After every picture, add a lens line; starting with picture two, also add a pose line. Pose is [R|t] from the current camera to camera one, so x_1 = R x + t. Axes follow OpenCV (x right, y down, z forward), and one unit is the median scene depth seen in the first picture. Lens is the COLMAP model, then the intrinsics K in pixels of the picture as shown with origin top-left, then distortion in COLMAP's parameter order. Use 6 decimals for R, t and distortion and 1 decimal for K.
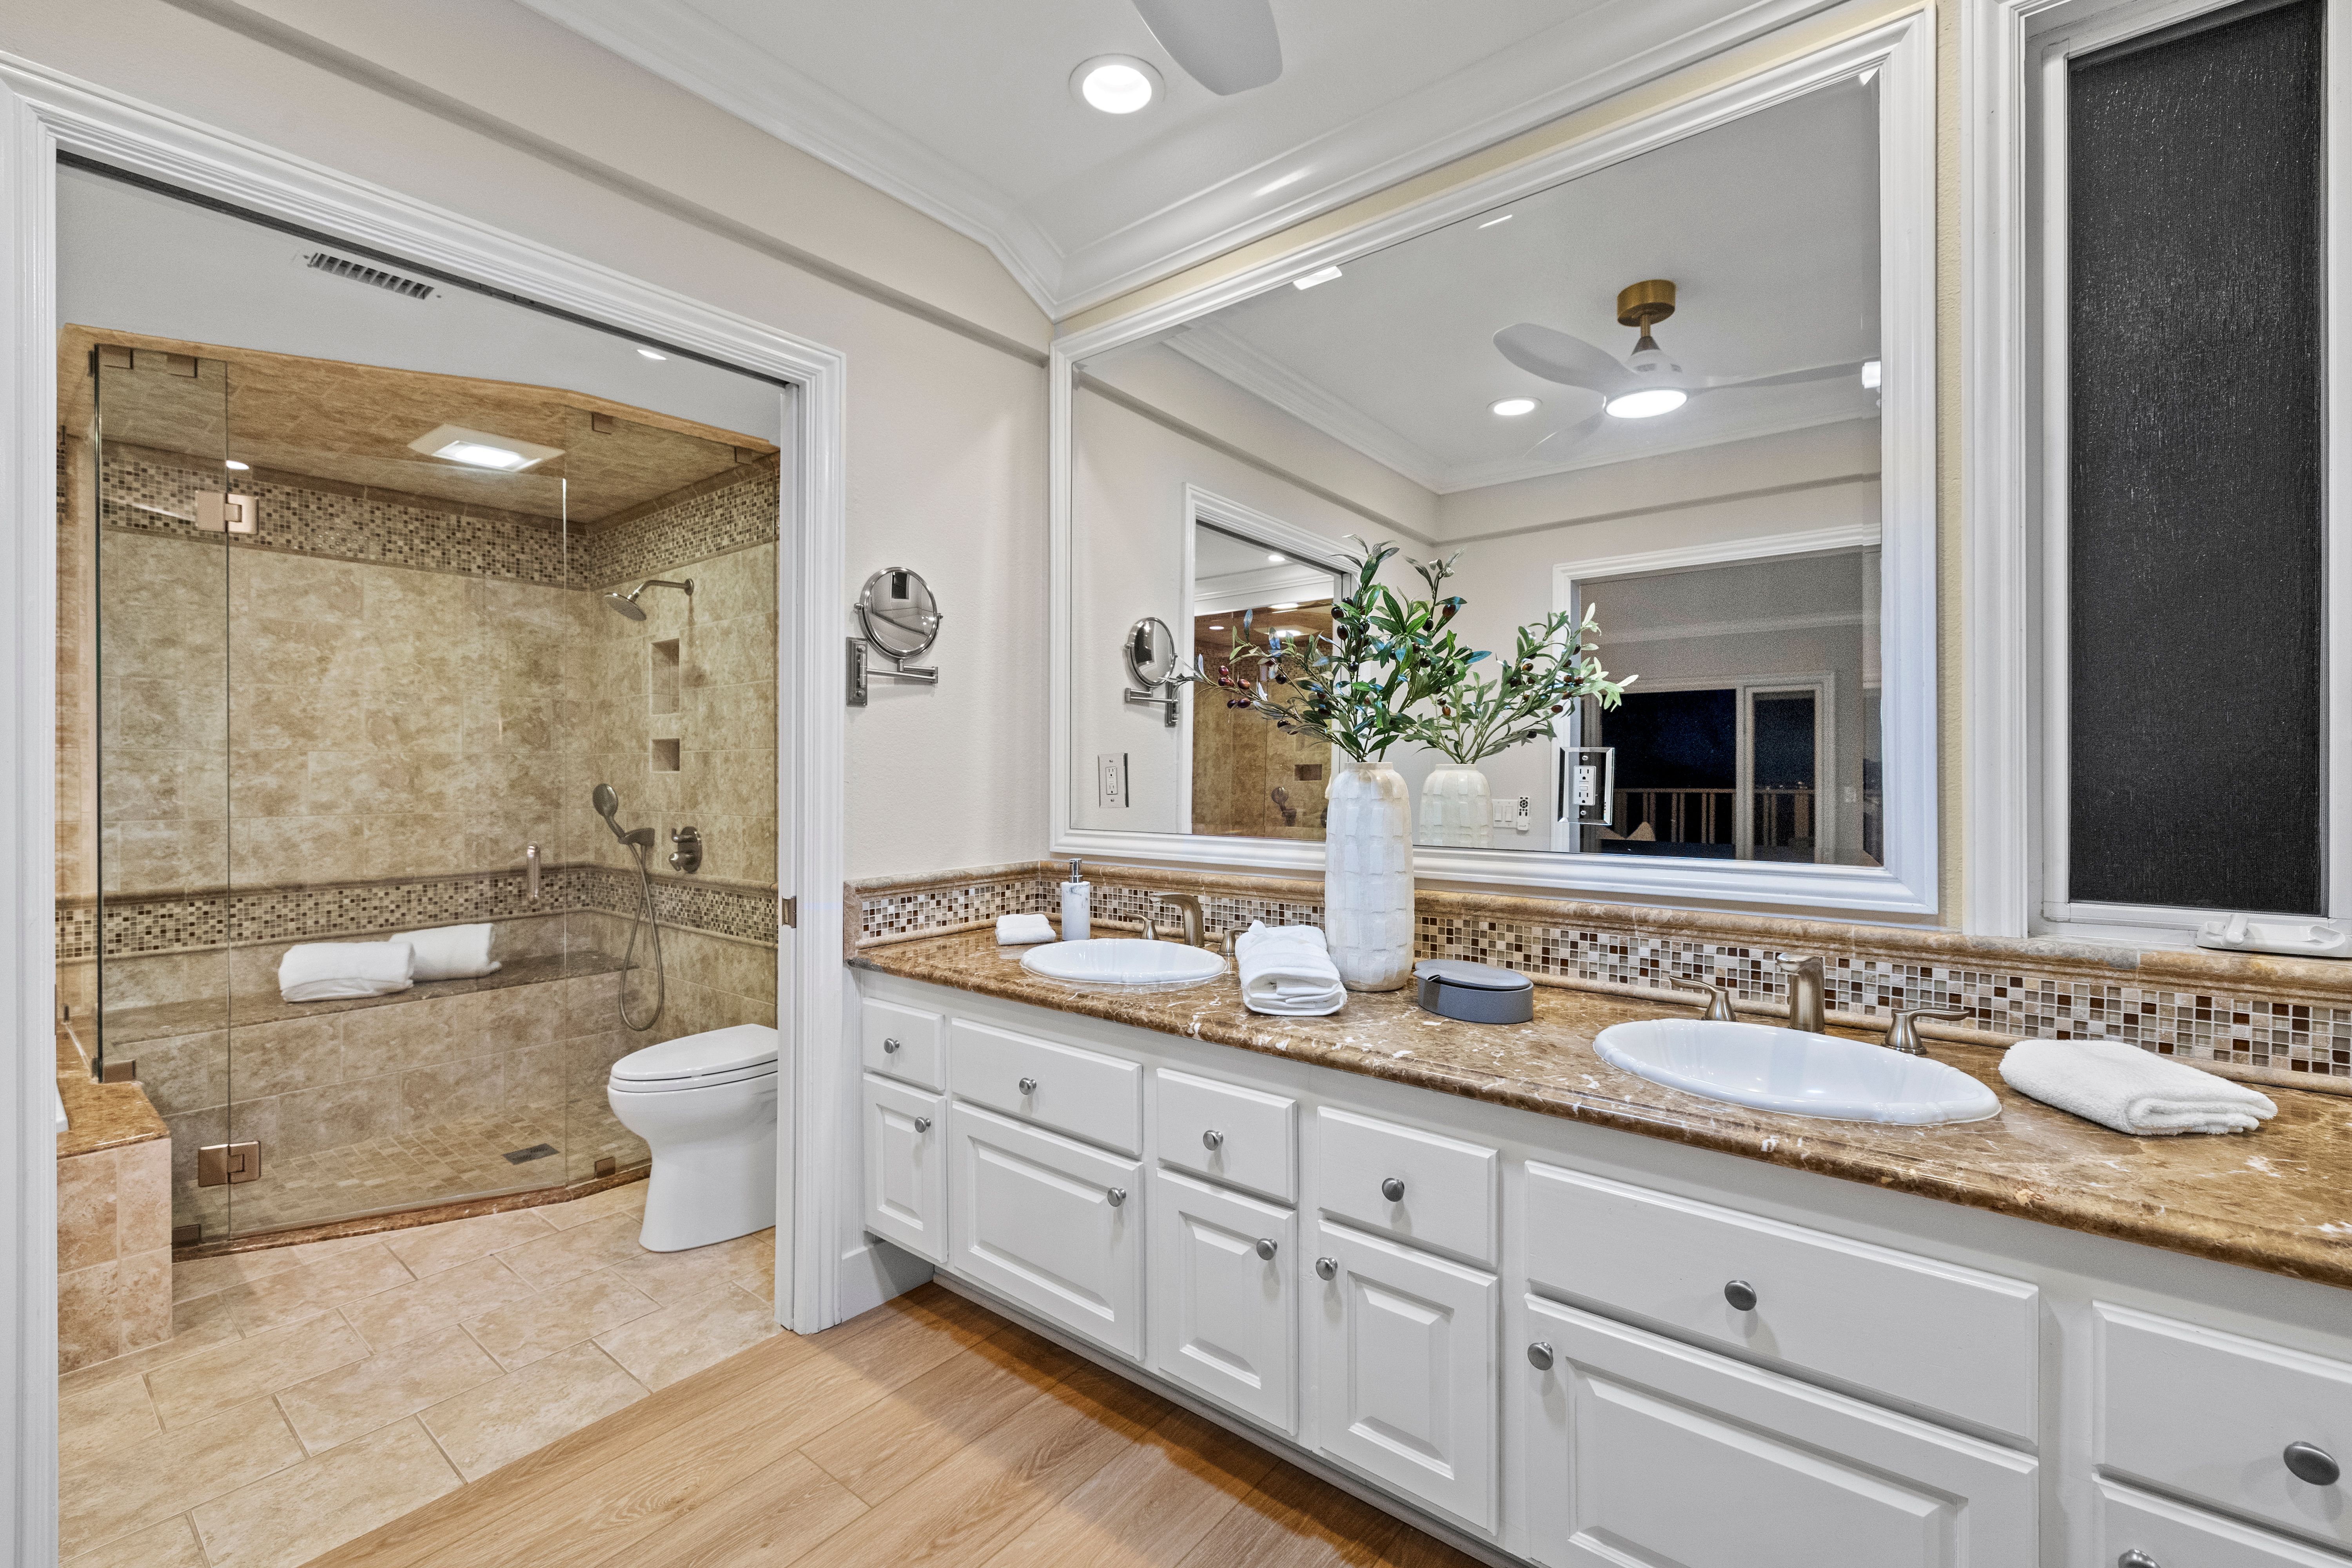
lens RADIAL K [[997.7, 0, 1177.5], [0, 997.7, 775.6], [0, 0, 1]] dist [0.001147, -0.000054]
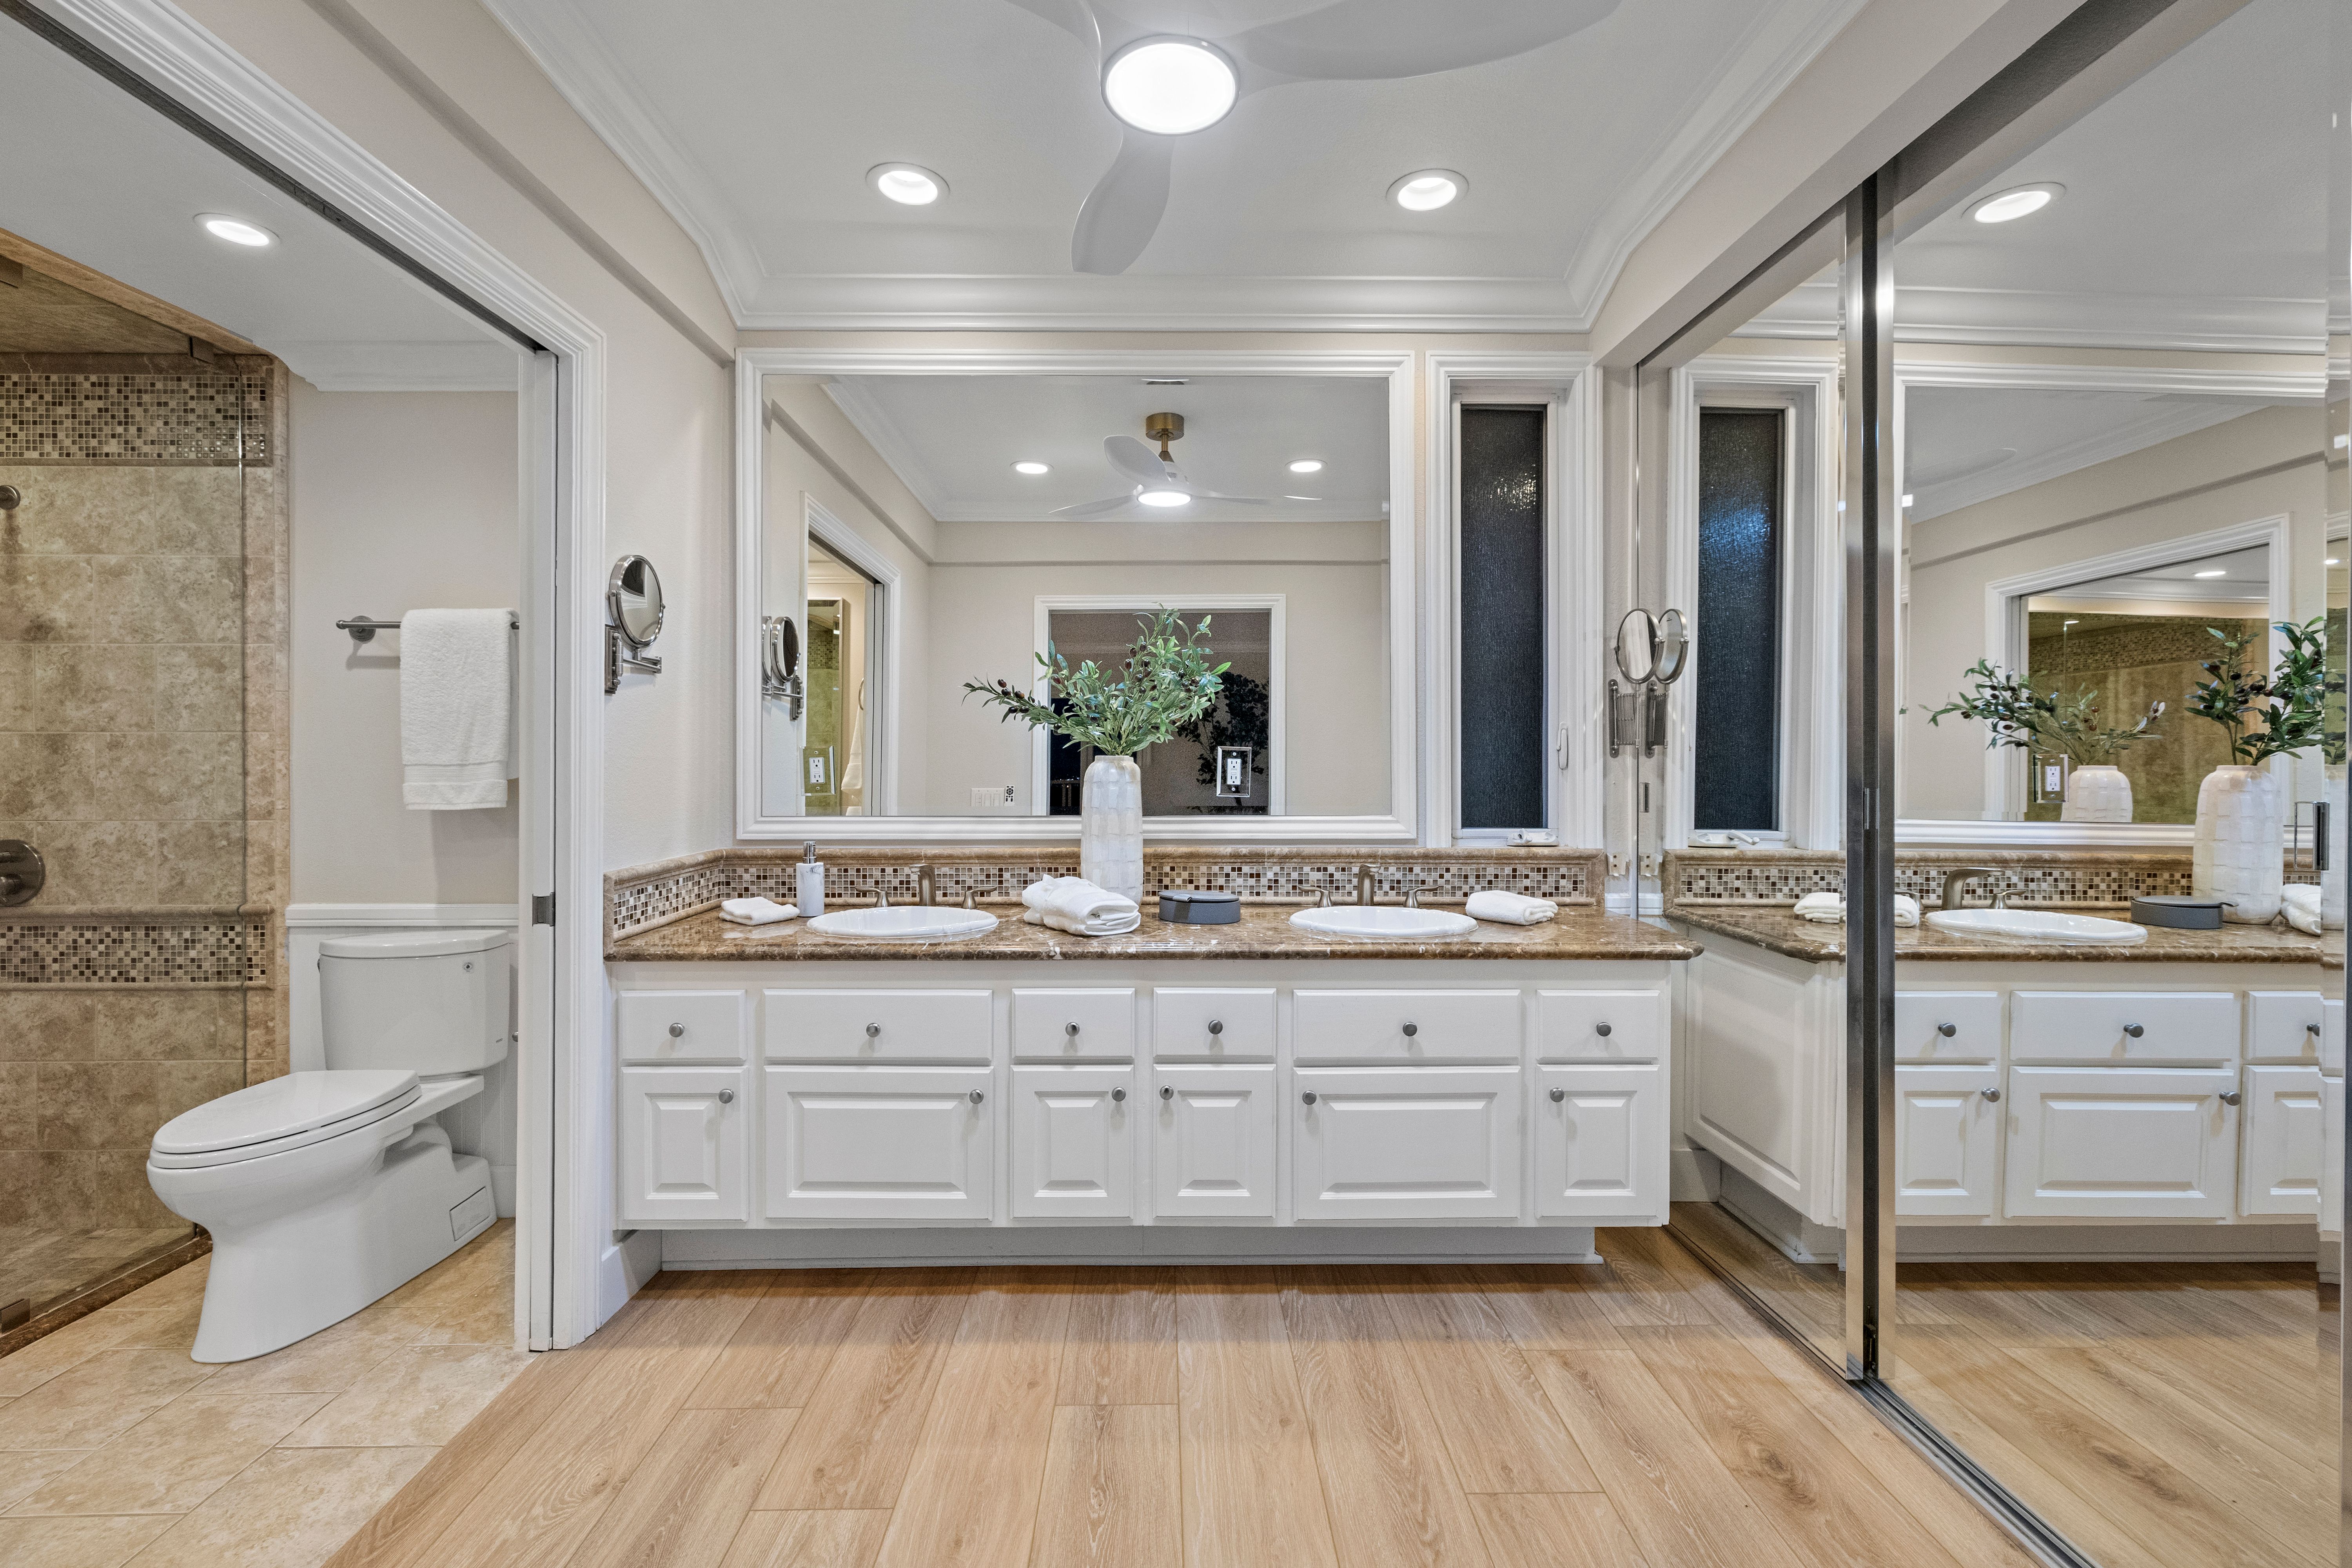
lens RADIAL K [[997.7, 0, 1186.8], [0, 997.7, 771.9], [0, 0, 1]] dist [0.001147, -0.000054]
pose [[0.768560, -0.004341, 0.639763, -0.618744], [0.001628, 0.999987, 0.004830, 0.002527], [-0.639776, -0.002670, 0.768557, -0.136548]]
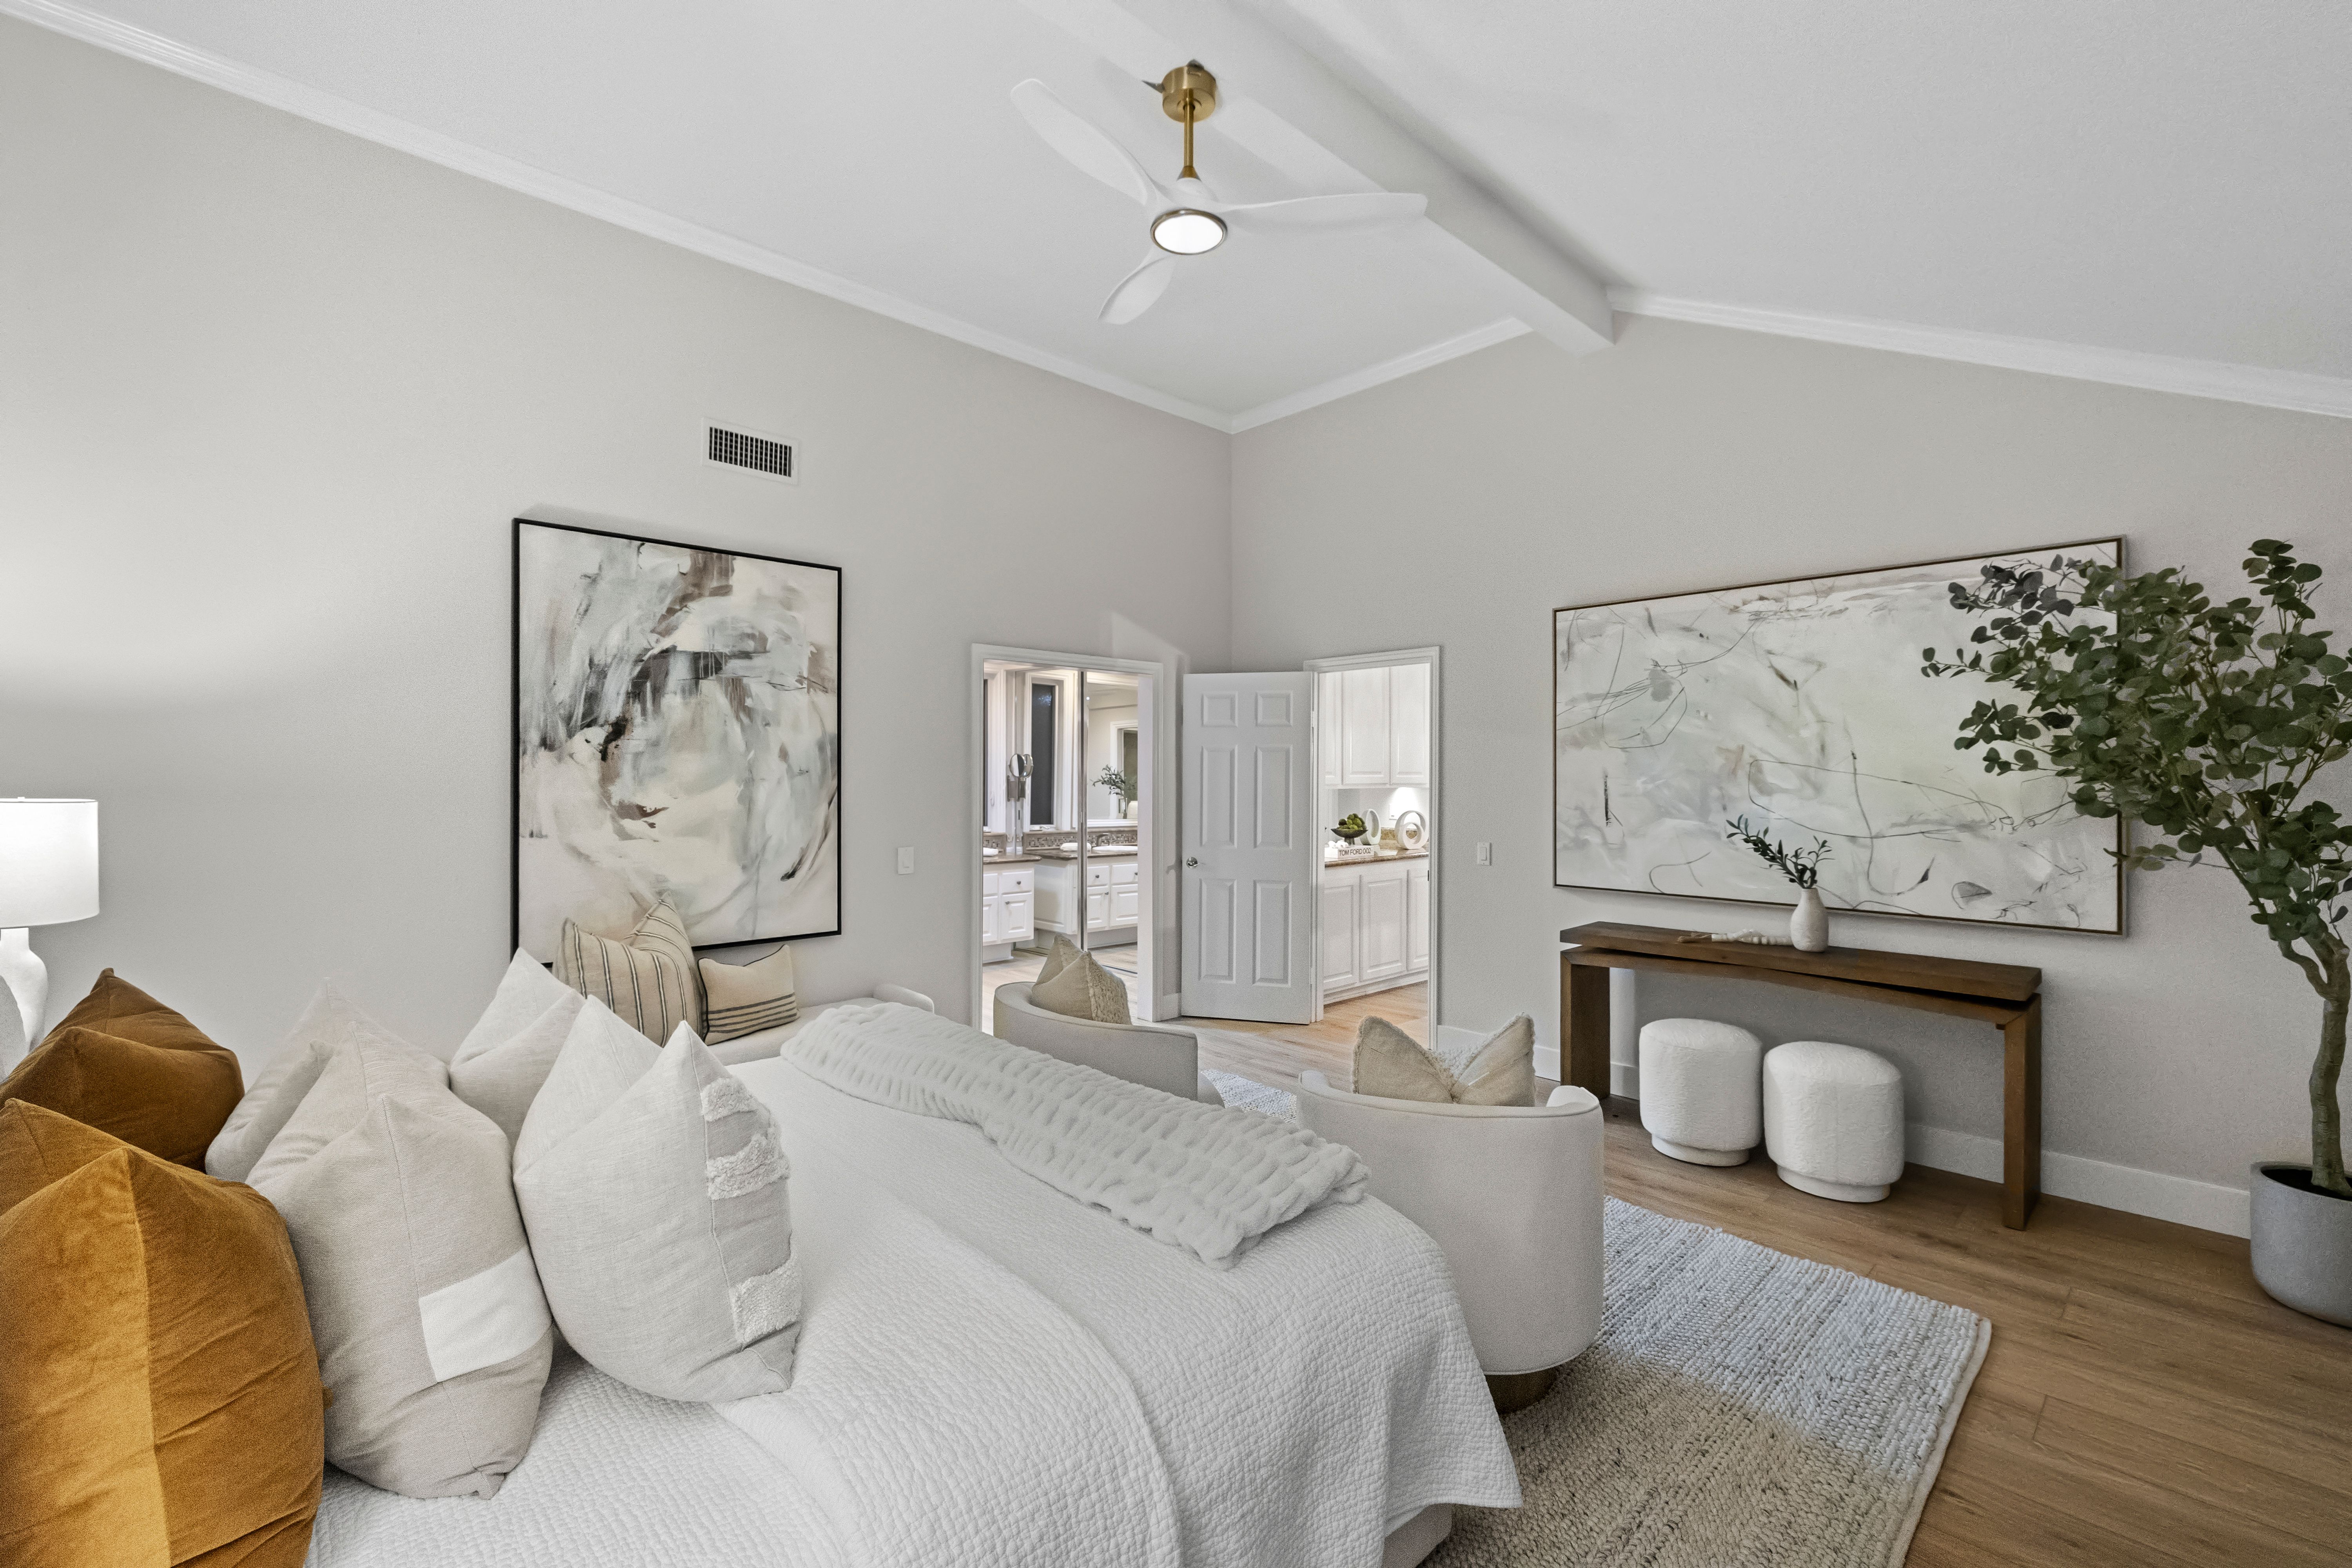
lens RADIAL K [[997.7, 0, 1183.8], [0, 997.7, 779.0], [0, 0, 1]] dist [0.001147, -0.000054]
pose [[0.142226, -0.006879, 0.989810, -3.547549], [0.000276, 0.999976, 0.006910, -0.147279], [-0.989834, -0.000710, 0.142225, -0.824742]]
